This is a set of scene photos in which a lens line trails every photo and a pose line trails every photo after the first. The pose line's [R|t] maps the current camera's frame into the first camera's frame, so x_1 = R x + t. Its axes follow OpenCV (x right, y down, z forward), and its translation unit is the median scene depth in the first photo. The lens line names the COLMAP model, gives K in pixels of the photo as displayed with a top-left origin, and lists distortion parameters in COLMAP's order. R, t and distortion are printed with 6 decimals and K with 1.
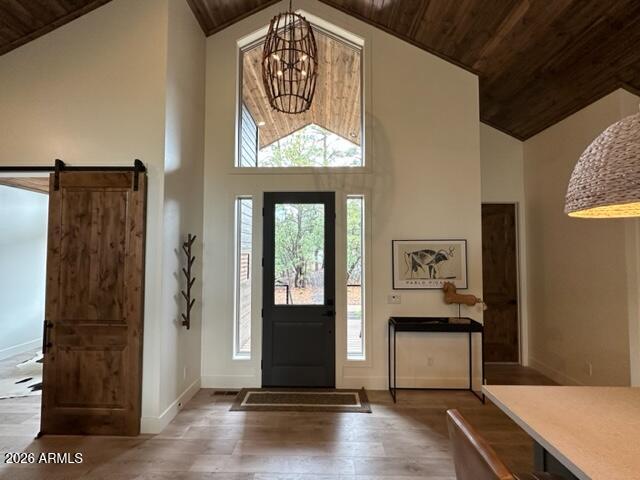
lens RADIAL K [[292.9, 0, 320.0], [0, 292.9, 240.0], [0, 0, 1]] dist [0.001125, 0.000129]
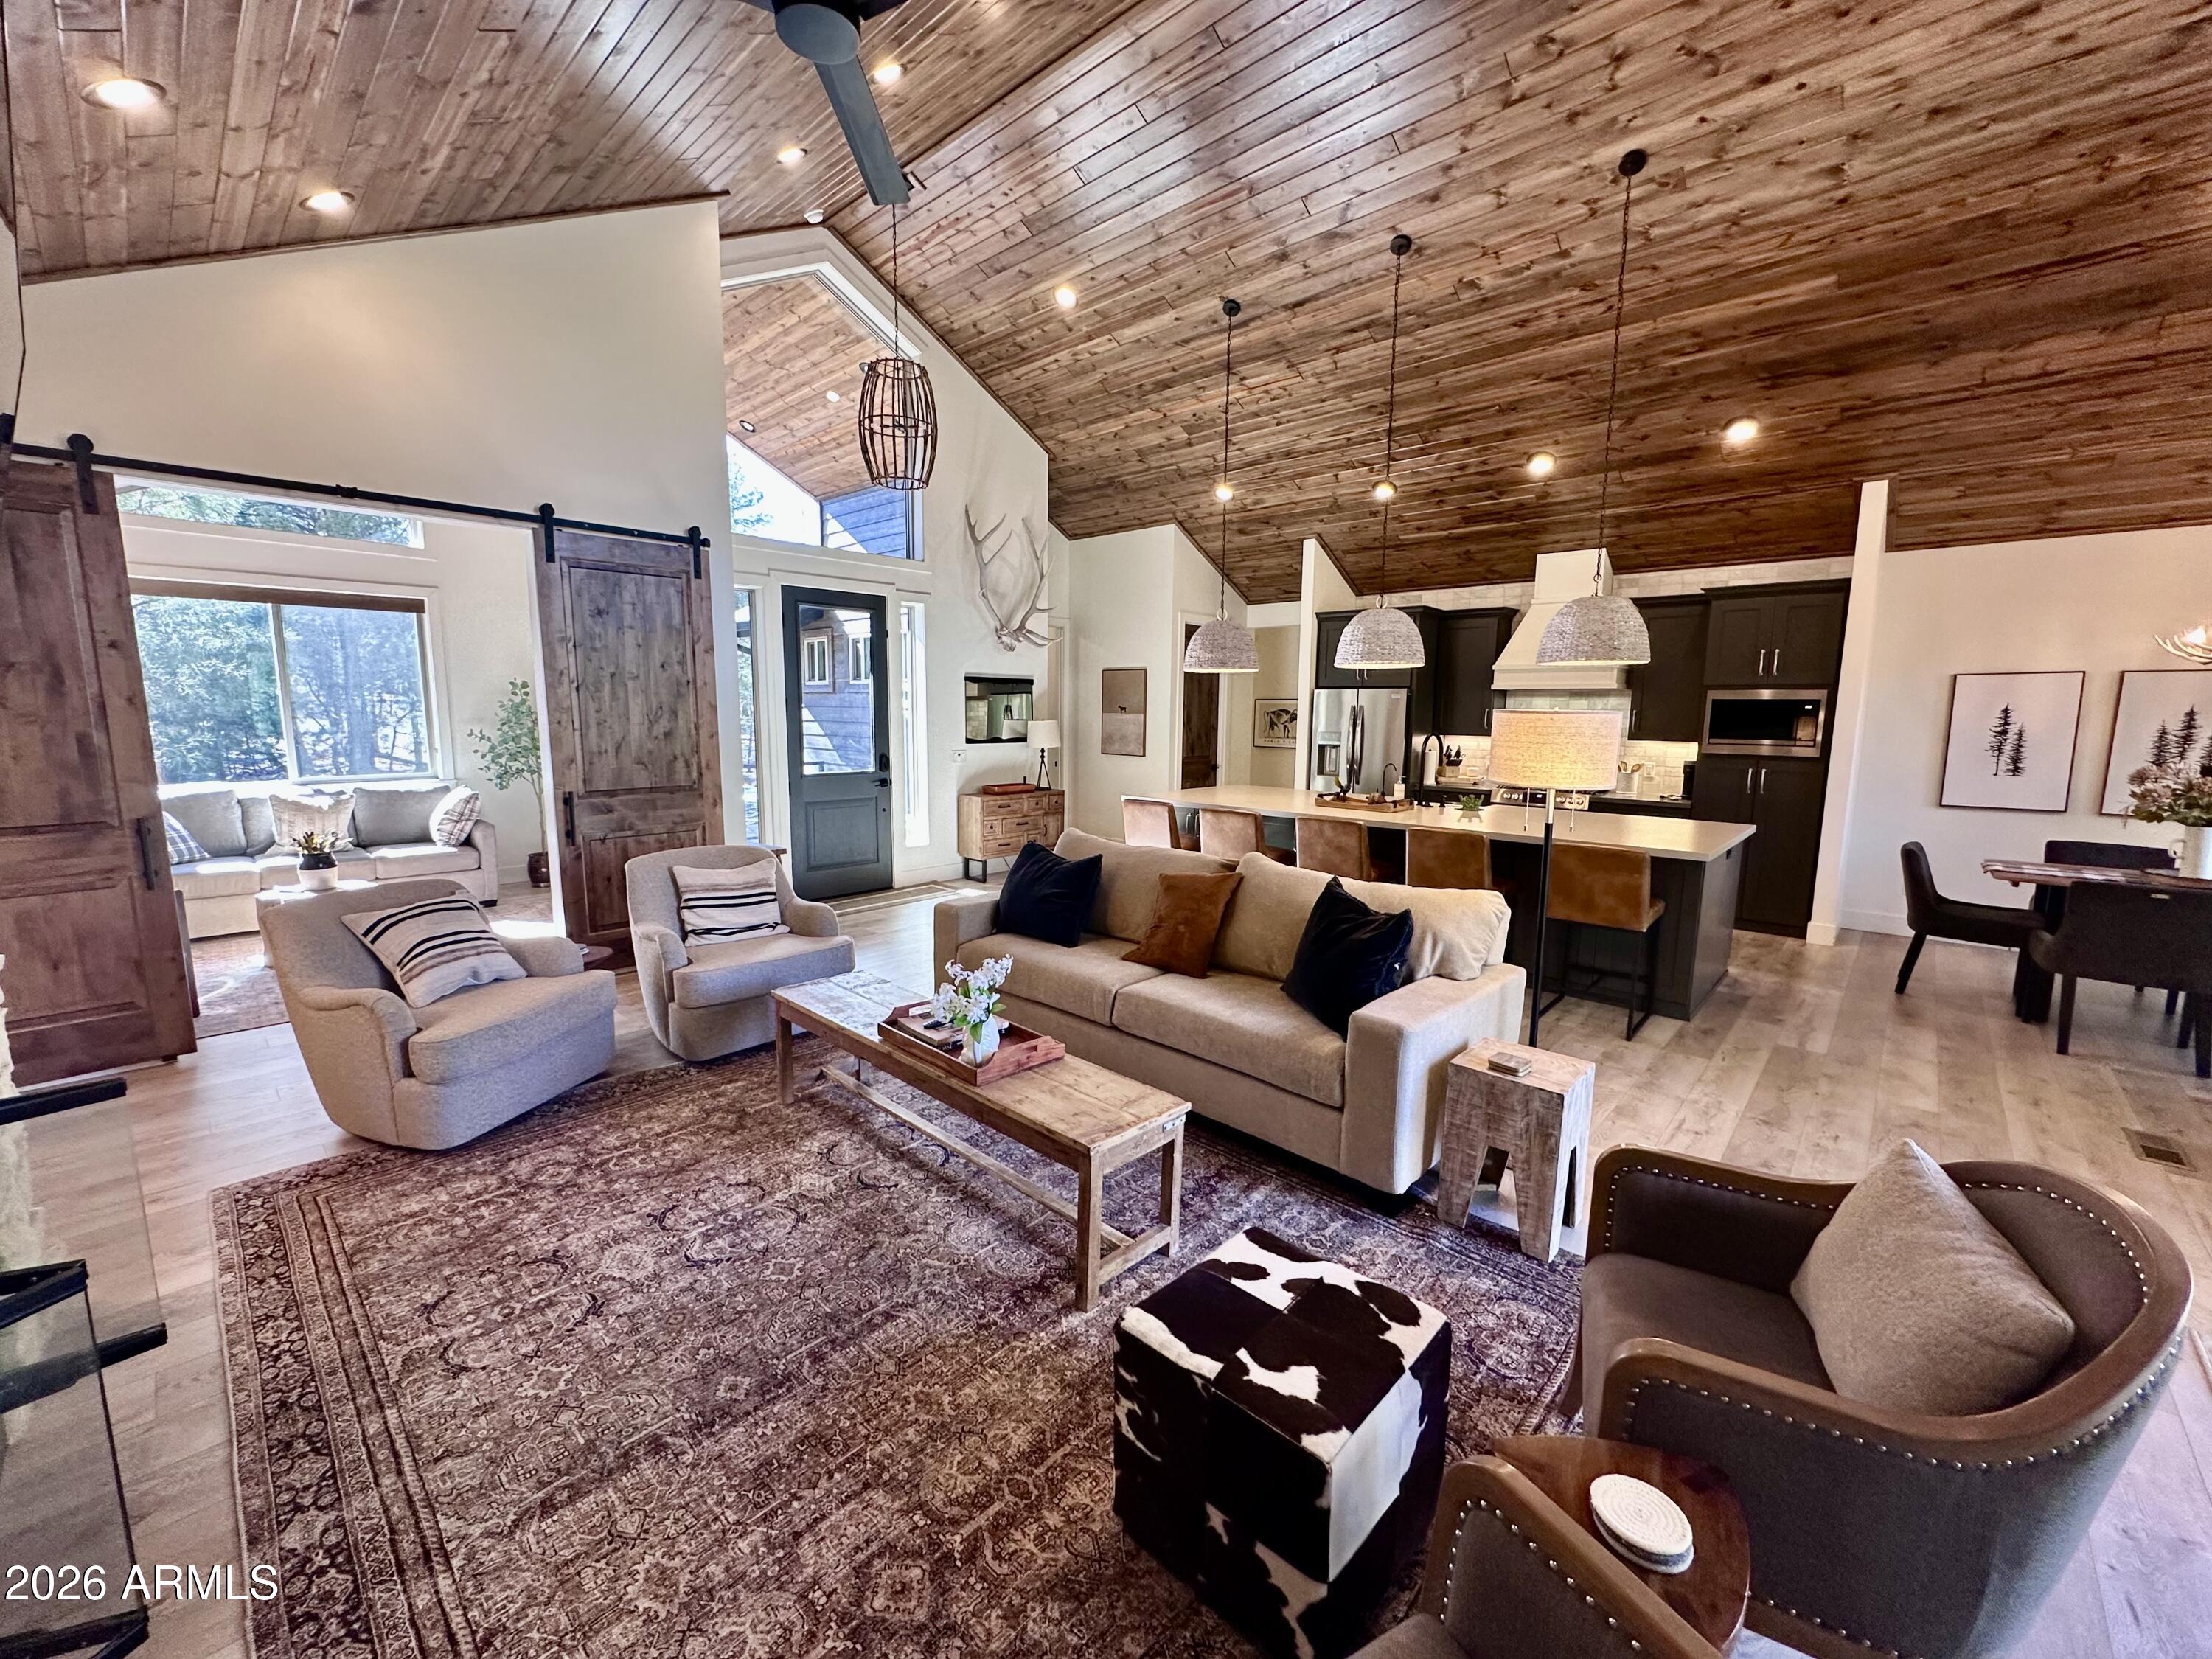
lens RADIAL K [[883.1, 0, 1115.1], [0, 883.1, 835.7], [0, 0, 1]] dist [-0.022552, -0.000094]
pose [[0.659170, -0.100811, 0.745206, -1.476042], [-0.038896, 0.985076, 0.167666, 0.022031], [-0.750988, -0.139506, 0.645411, -0.942570]]
